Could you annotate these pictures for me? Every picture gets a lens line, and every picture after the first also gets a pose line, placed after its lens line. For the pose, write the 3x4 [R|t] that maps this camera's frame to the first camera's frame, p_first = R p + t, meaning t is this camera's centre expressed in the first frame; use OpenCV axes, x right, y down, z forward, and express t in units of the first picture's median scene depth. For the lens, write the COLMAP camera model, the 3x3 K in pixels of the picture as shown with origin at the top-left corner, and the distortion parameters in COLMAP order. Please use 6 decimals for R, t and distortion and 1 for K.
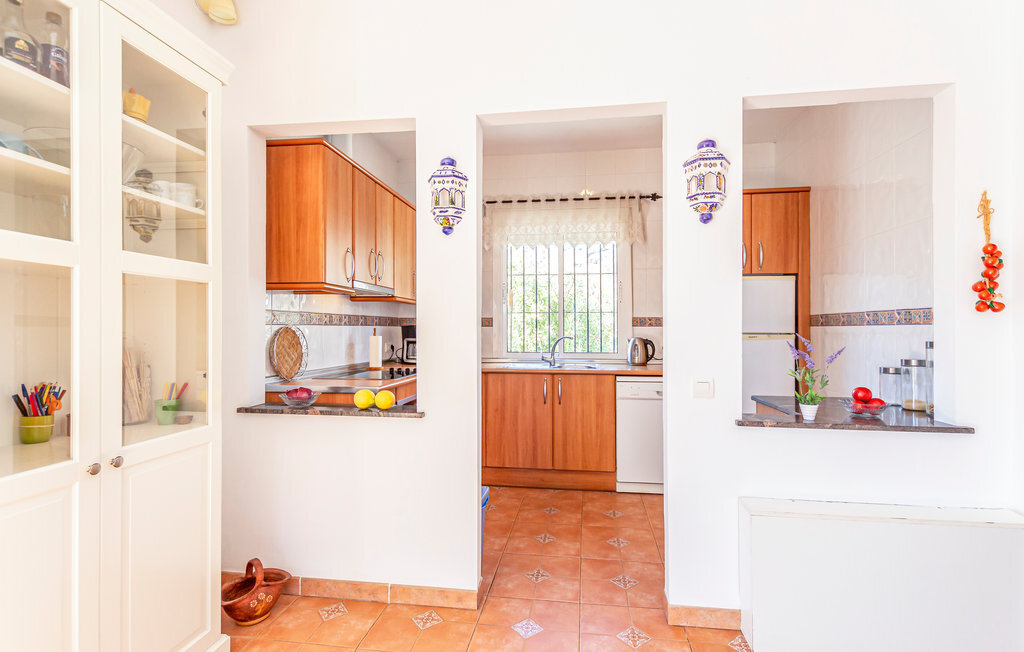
lens RADIAL K [[467.4, 0, 517.2], [0, 467.4, 322.0], [0, 0, 1]] dist [0.021178, -0.007702]
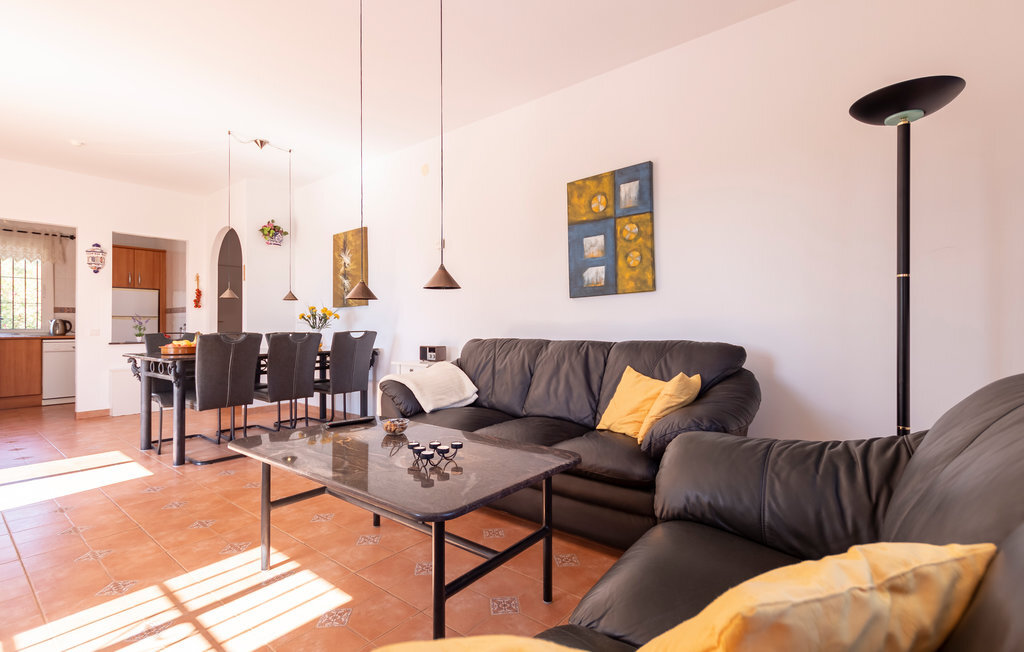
lens RADIAL K [[467.4, 0, 517.2], [0, 467.4, 322.0], [0, 0, 1]] dist [0.021178, -0.007702]
pose [[0.507276, 0.007061, 0.861755, -0.592170], [-0.010151, 0.999946, -0.002218, 0.048457], [-0.861724, -0.007622, 0.507320, -2.044777]]
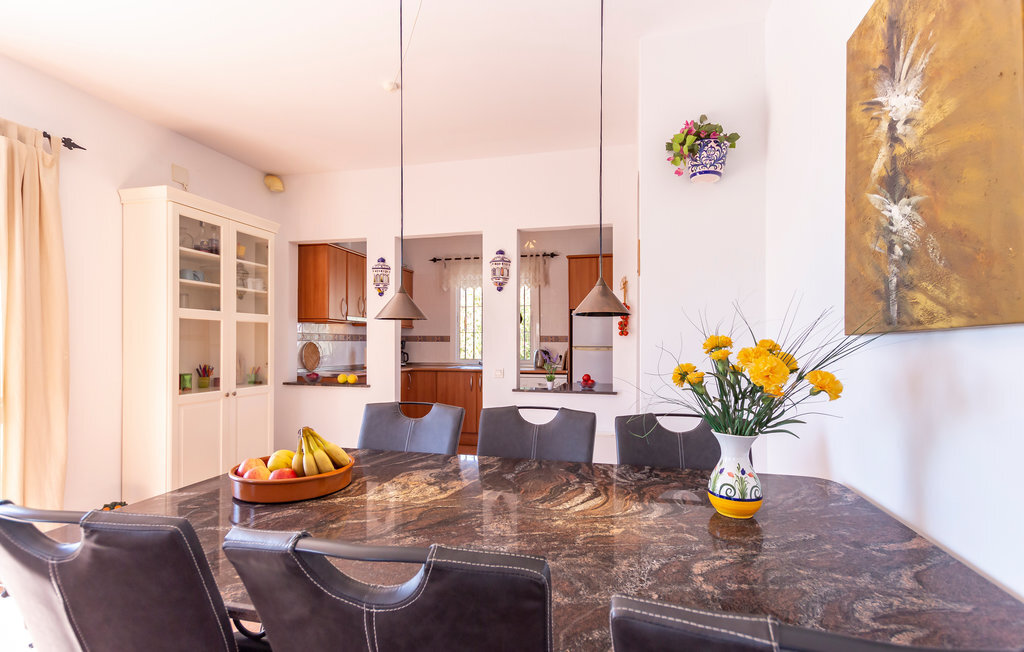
lens RADIAL K [[465.5, 0, 514.7], [0, 465.5, 334.8], [0, 0, 1]] dist [0.021184, -0.000152]
pose [[0.993615, 0.001040, -0.112823, 0.541635], [-0.001408, 0.999994, -0.003181, -0.013765], [0.112819, 0.003319, 0.993610, -0.770801]]
